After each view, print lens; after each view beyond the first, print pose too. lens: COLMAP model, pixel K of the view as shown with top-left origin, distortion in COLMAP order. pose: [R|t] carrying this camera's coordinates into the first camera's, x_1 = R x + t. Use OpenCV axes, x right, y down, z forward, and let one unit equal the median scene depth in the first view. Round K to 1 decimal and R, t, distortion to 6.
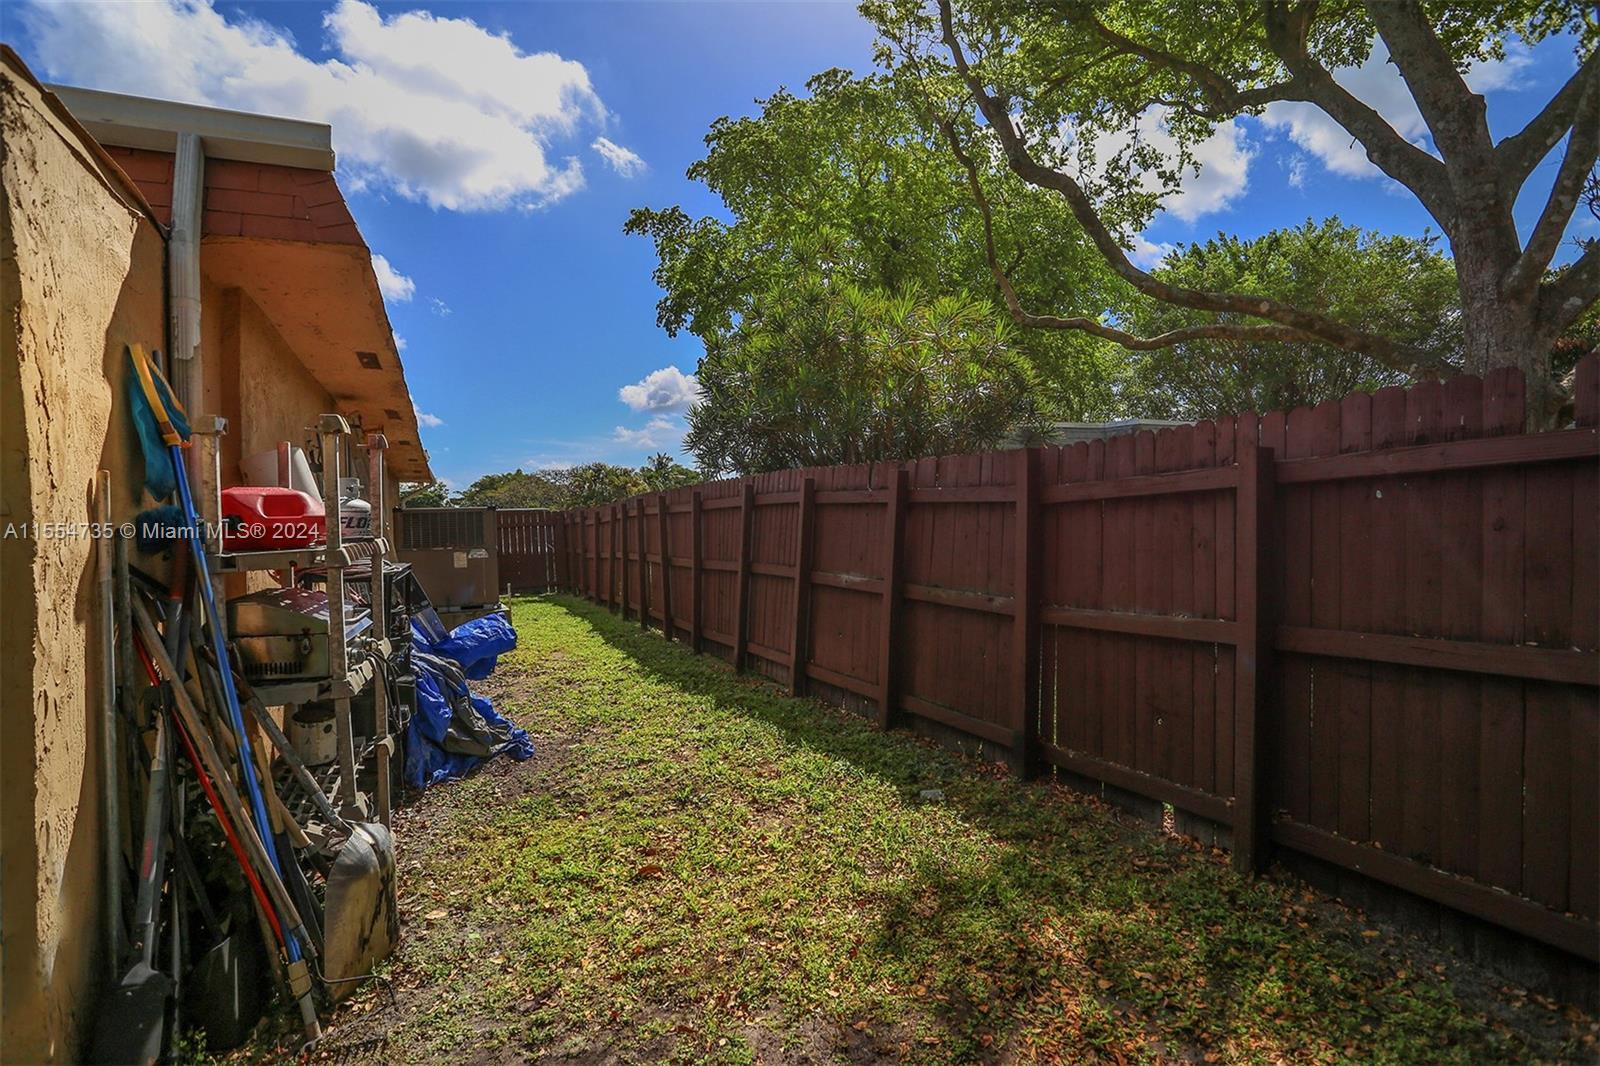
lens RADIAL K [[802.1, 0, 800.0], [0, 802.1, 533.0], [0, 0, 1]] dist [-0.042770, 0.029688]
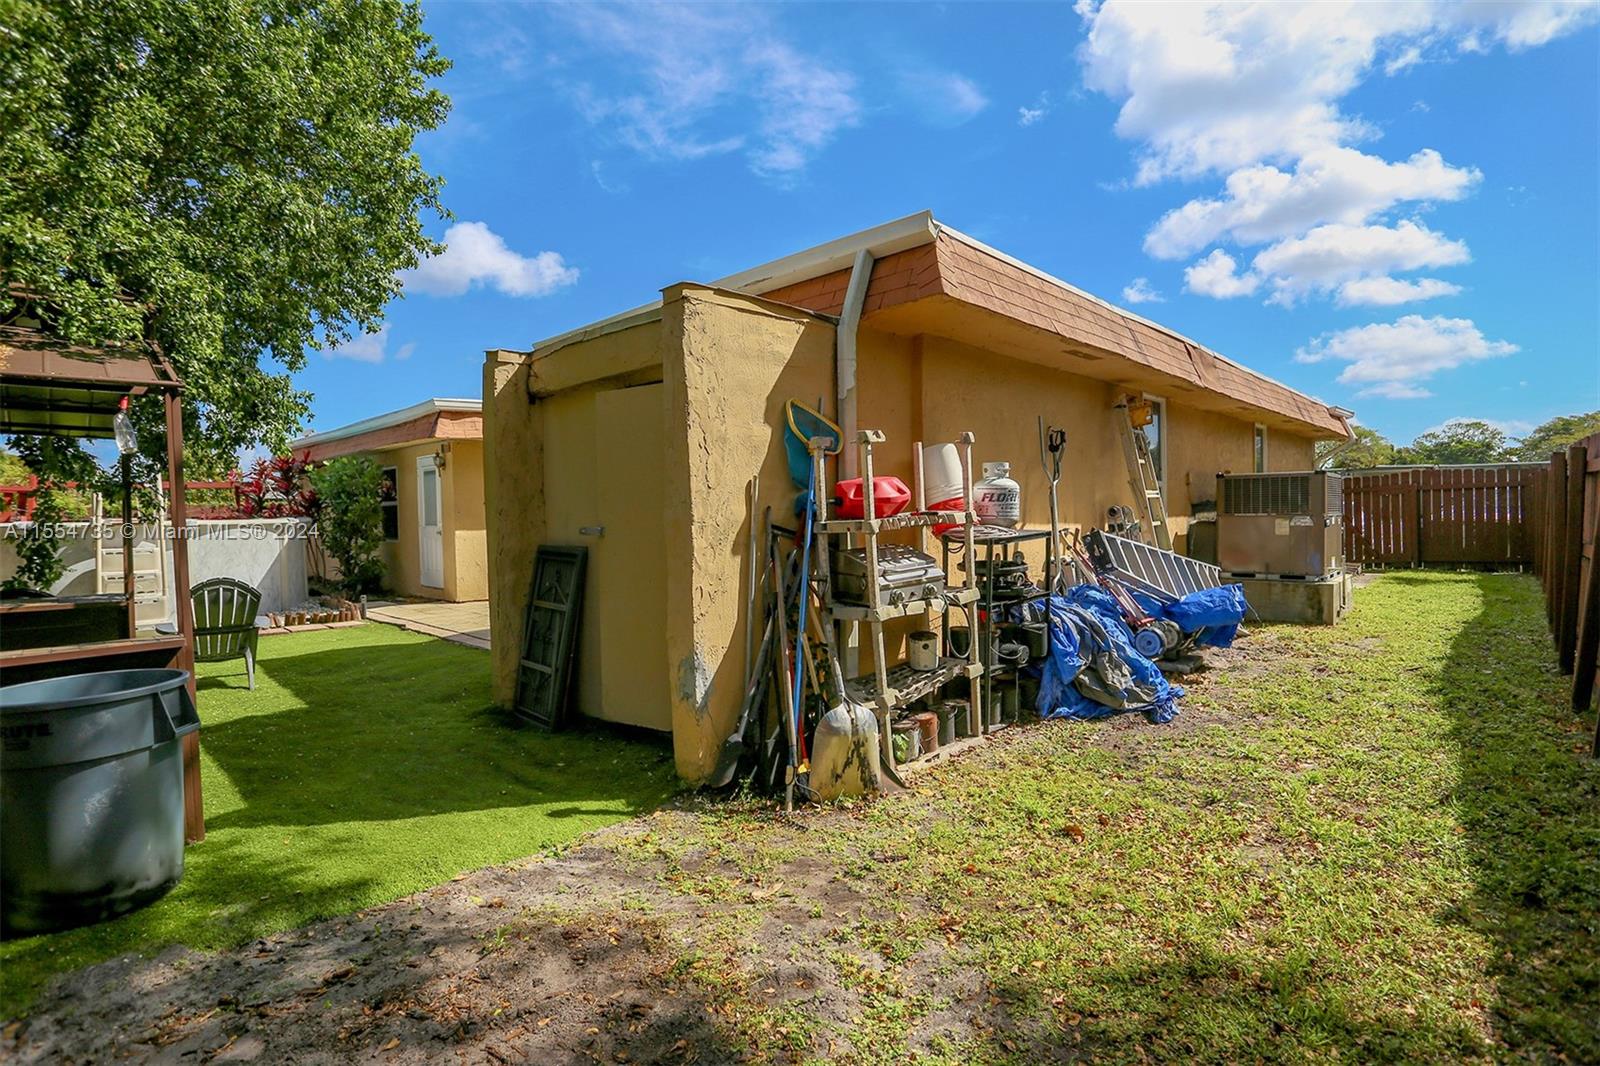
lens RADIAL K [[802.1, 0, 800.0], [0, 802.1, 533.0], [0, 0, 1]] dist [-0.042770, 0.029688]
pose [[0.380802, 0.053313, -0.923118, 0.554136], [-0.000530, 0.998349, 0.057440, -0.031767], [0.924657, -0.021384, 0.380201, 0.229086]]
